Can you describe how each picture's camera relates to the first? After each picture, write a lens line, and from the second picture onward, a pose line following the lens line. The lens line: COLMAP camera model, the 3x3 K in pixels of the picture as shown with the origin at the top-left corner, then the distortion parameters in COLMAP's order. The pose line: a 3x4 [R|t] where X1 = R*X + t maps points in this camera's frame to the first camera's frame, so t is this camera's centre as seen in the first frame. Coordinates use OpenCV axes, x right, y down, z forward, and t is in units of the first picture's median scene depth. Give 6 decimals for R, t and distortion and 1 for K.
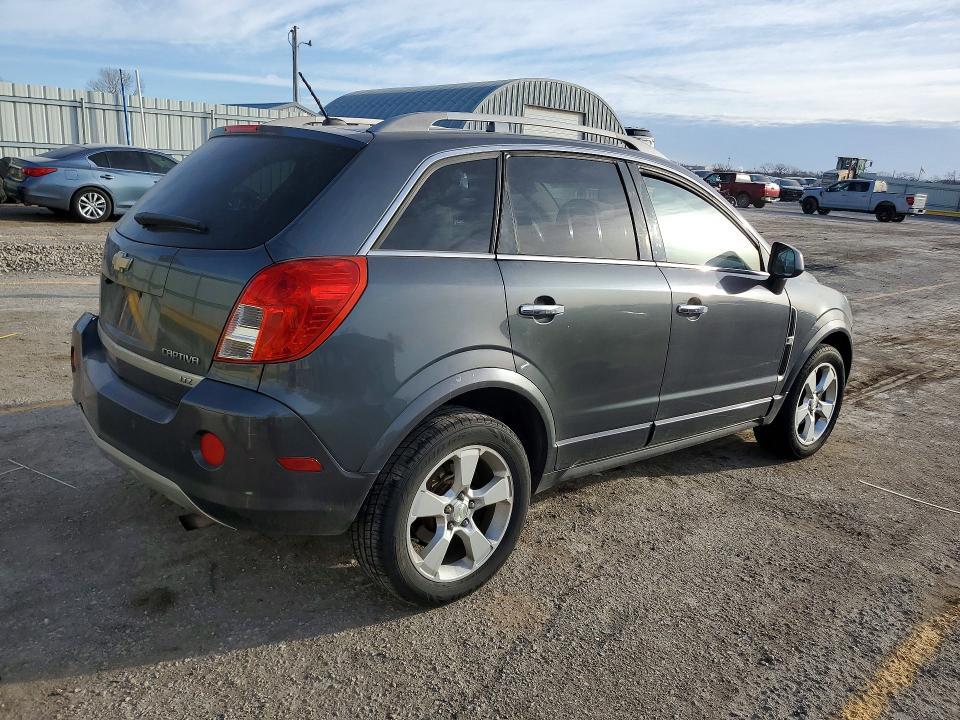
lens RADIAL K [[776.8, 0, 476.8], [0, 776.8, 355.3], [0, 0, 1]] dist [0.020334, 0.023226]
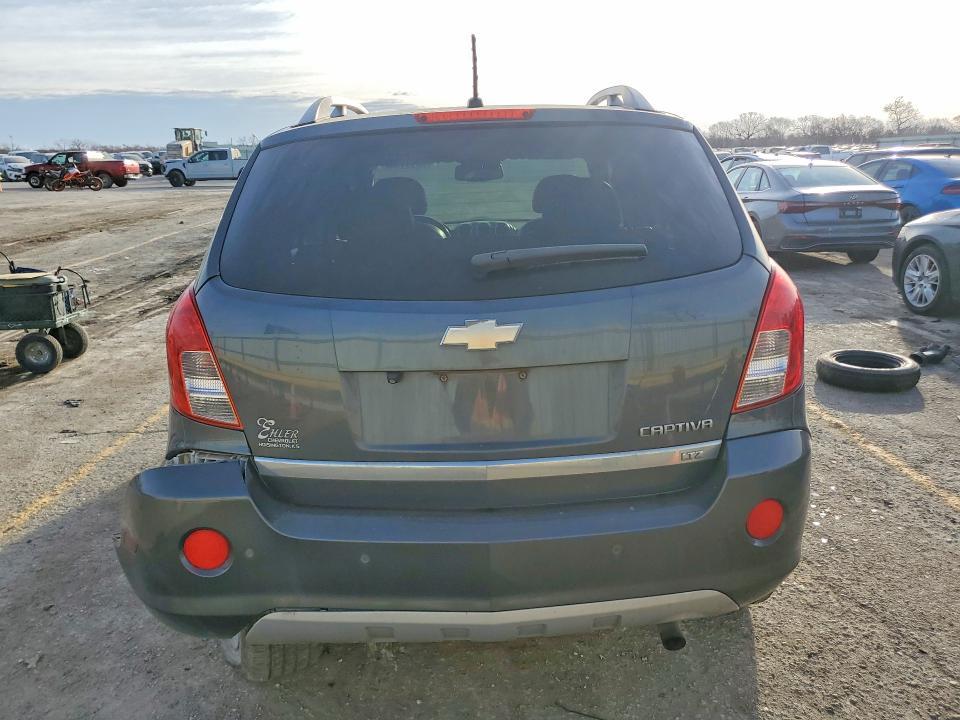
lens RADIAL K [[776.8, 0, 479.3], [0, 776.8, 361.8], [0, 0, 1]] dist [0.020334, 0.023226]
pose [[0.642981, -0.277843, 0.713708, -0.096095], [0.248271, 0.957170, 0.148954, -0.020516], [-0.724525, 0.081418, 0.684423, 0.059562]]
